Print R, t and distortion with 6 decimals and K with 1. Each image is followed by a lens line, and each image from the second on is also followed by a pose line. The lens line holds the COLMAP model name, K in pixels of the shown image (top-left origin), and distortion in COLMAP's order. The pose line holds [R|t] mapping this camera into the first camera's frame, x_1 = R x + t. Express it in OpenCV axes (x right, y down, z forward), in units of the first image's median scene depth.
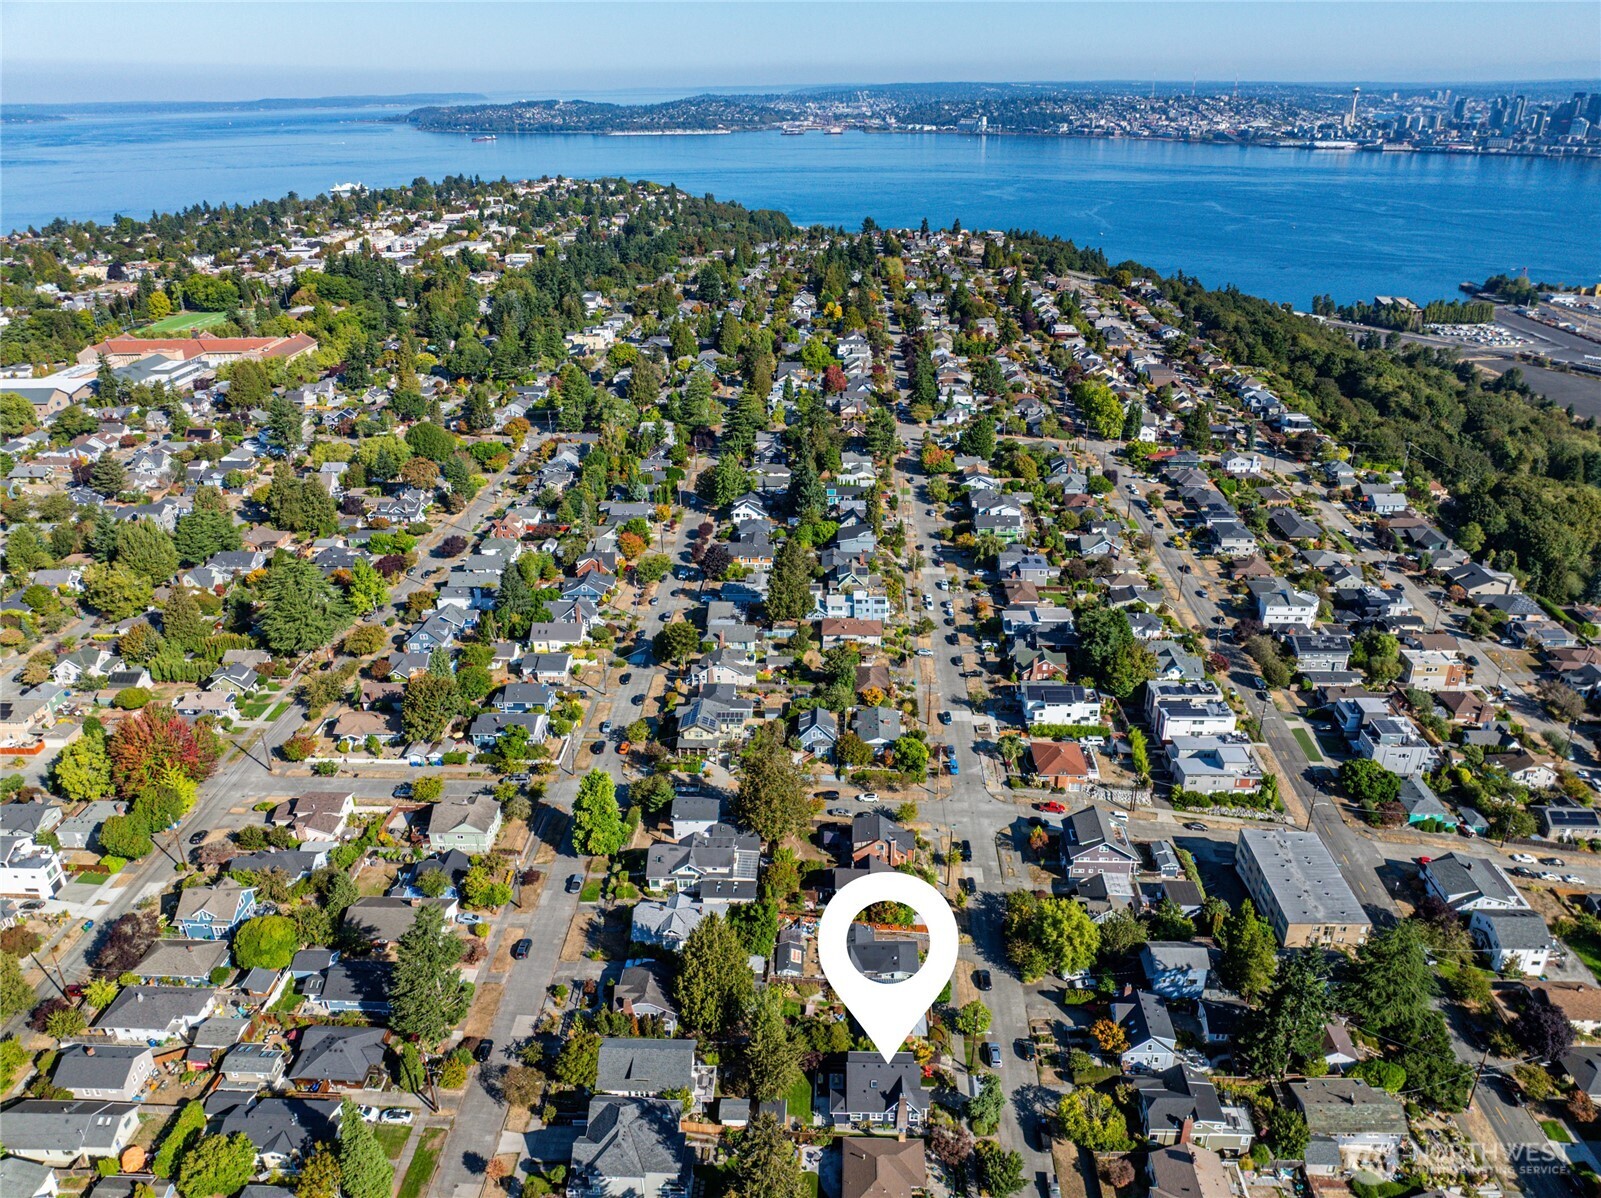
lens RADIAL K [[1118.1, 0, 800.5], [0, 1118.1, 599.0], [0, 0, 1]] dist [-0.034821, -0.008153]
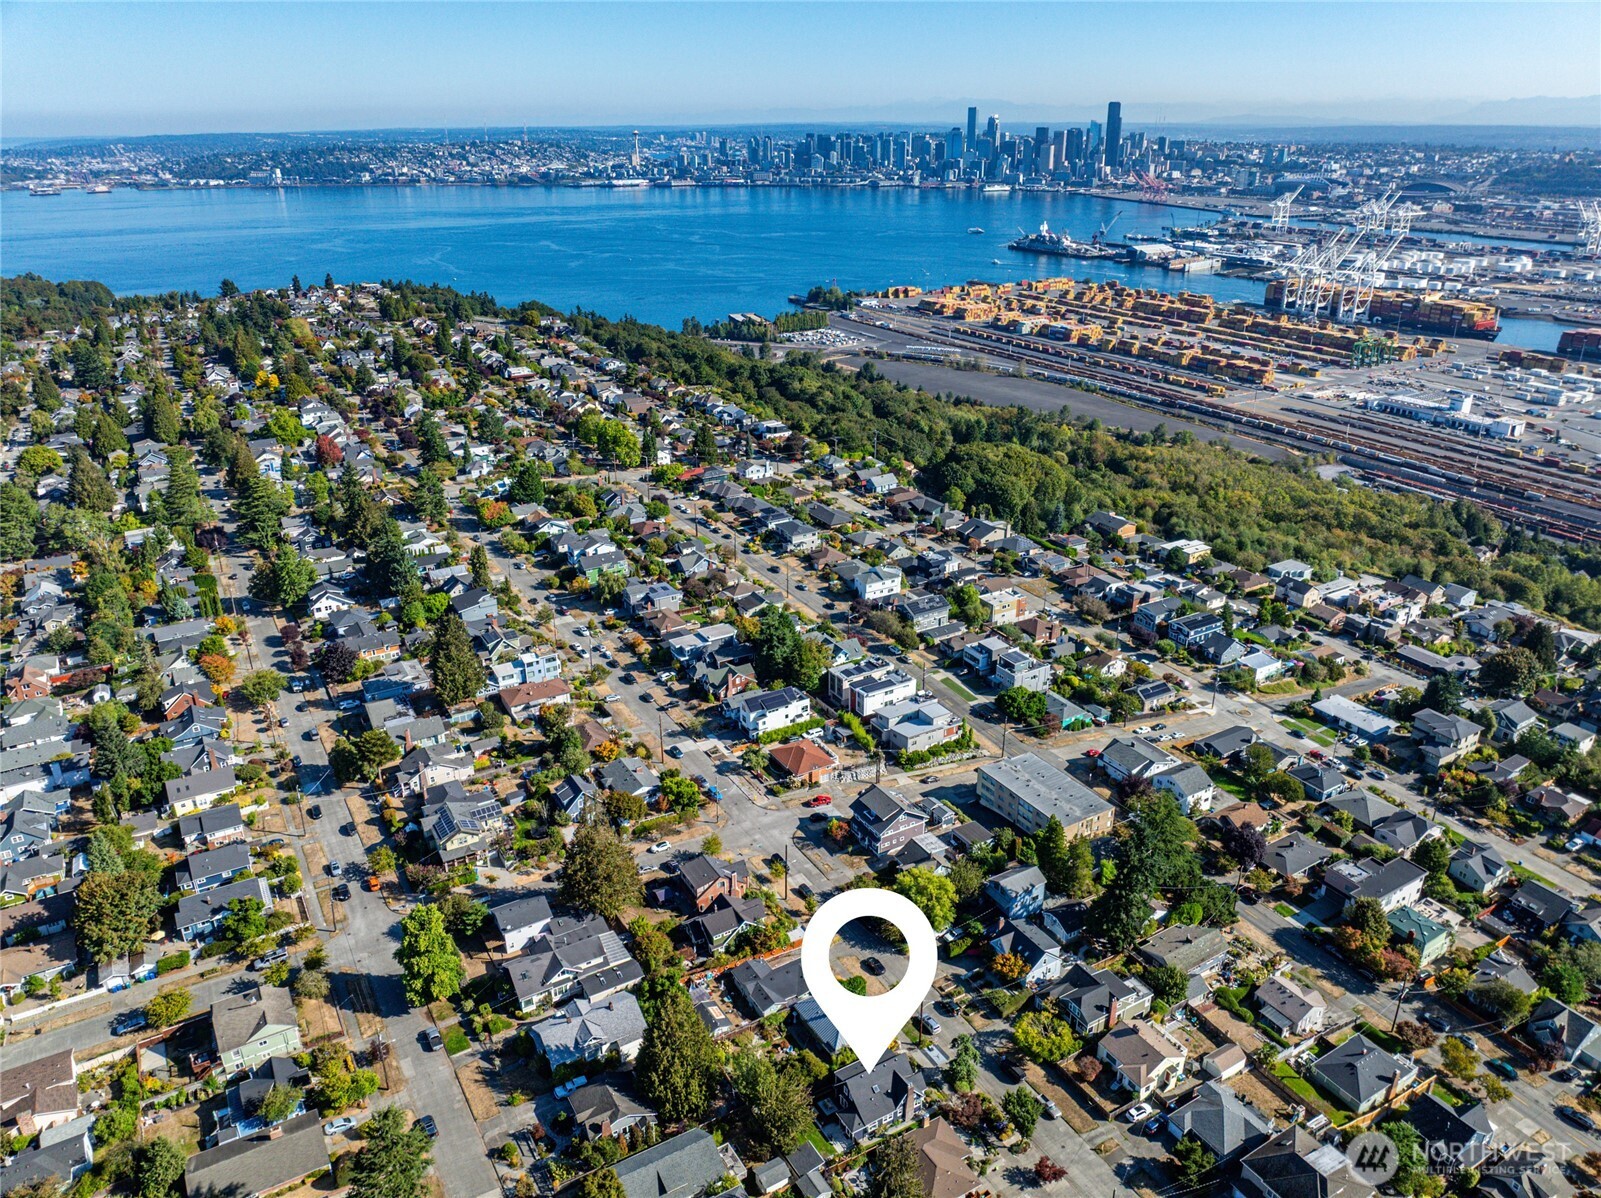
lens RADIAL K [[1118.1, 0, 800.5], [0, 1118.1, 599.0], [0, 0, 1]] dist [-0.034821, -0.008153]
pose [[0.839571, -0.206647, 0.502413, -0.202829], [0.224681, 0.974106, 0.025199, -0.022414], [-0.494611, 0.091727, 0.864261, 0.051879]]
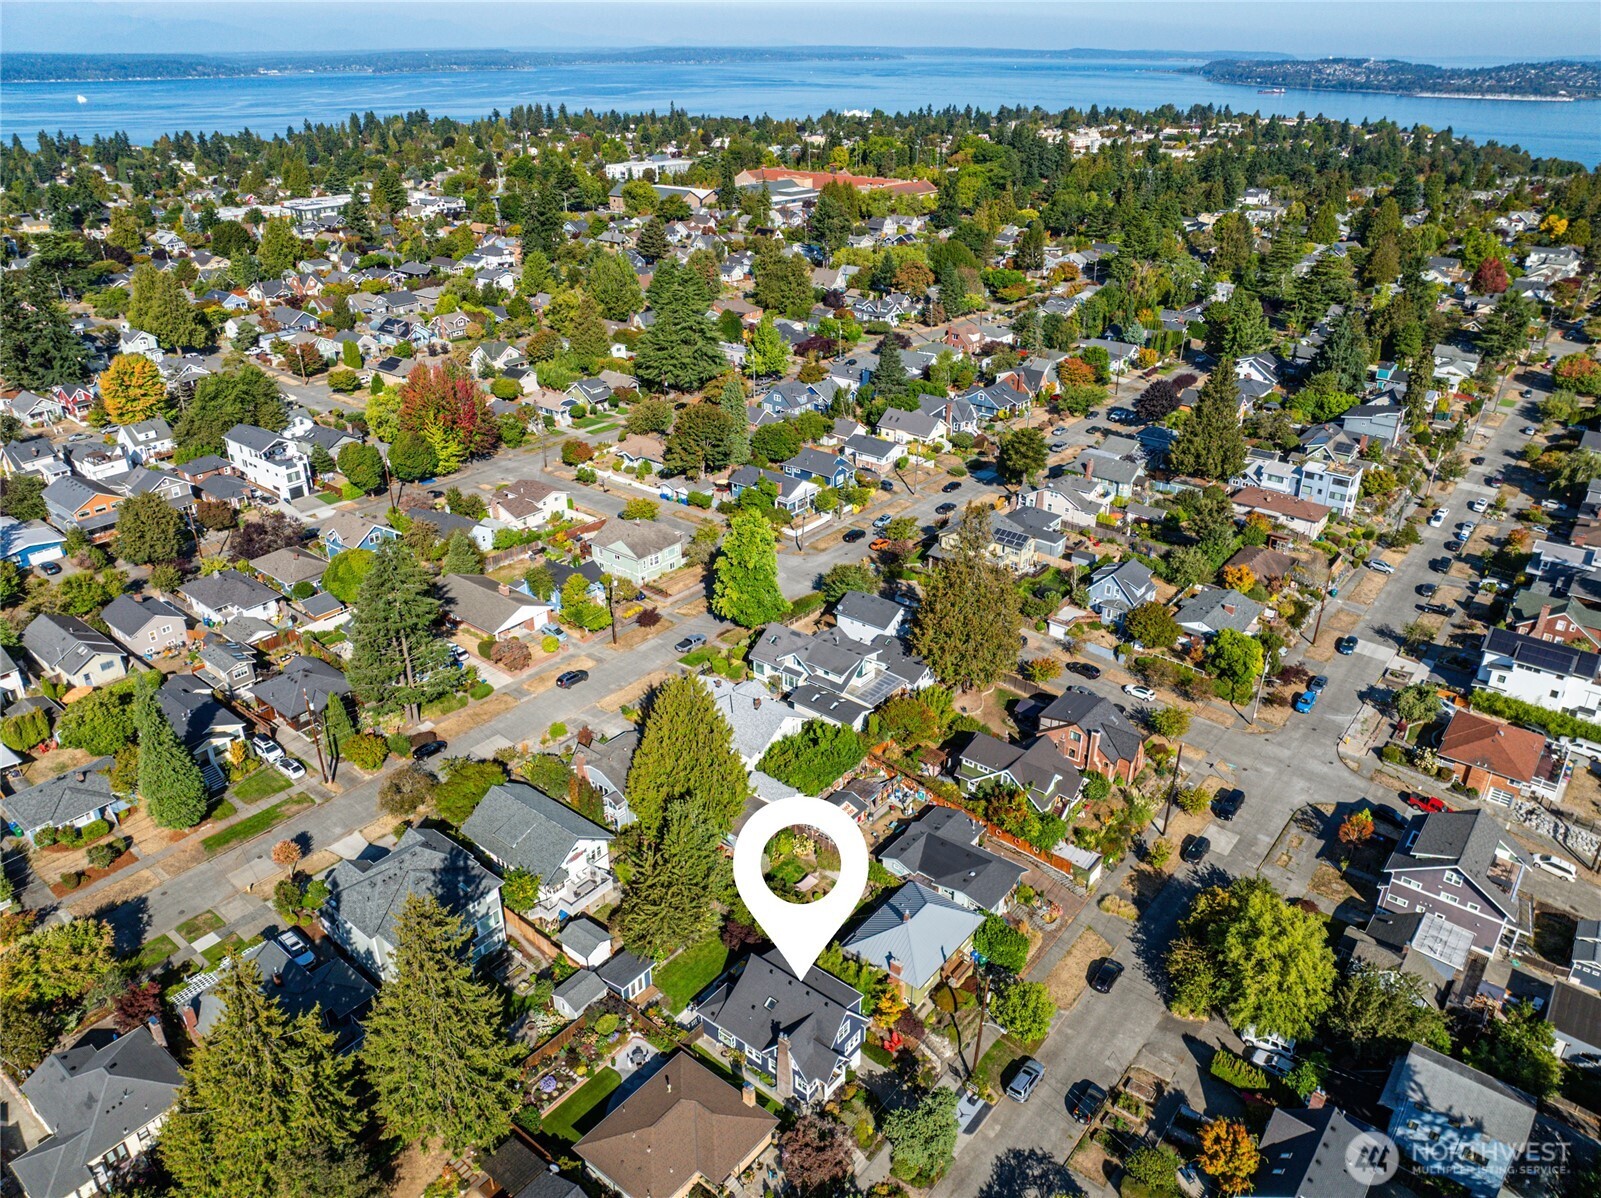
lens RADIAL K [[1121.7, 0, 800.5], [0, 1121.7, 599.0], [0, 0, 1]] dist [-0.036377, 0.002739]
pose [[0.805656, 0.279088, -0.522521, 0.164777], [-0.260874, 0.959082, 0.110031, 0.074933], [0.531849, 0.047666, 0.845497, 0.235417]]
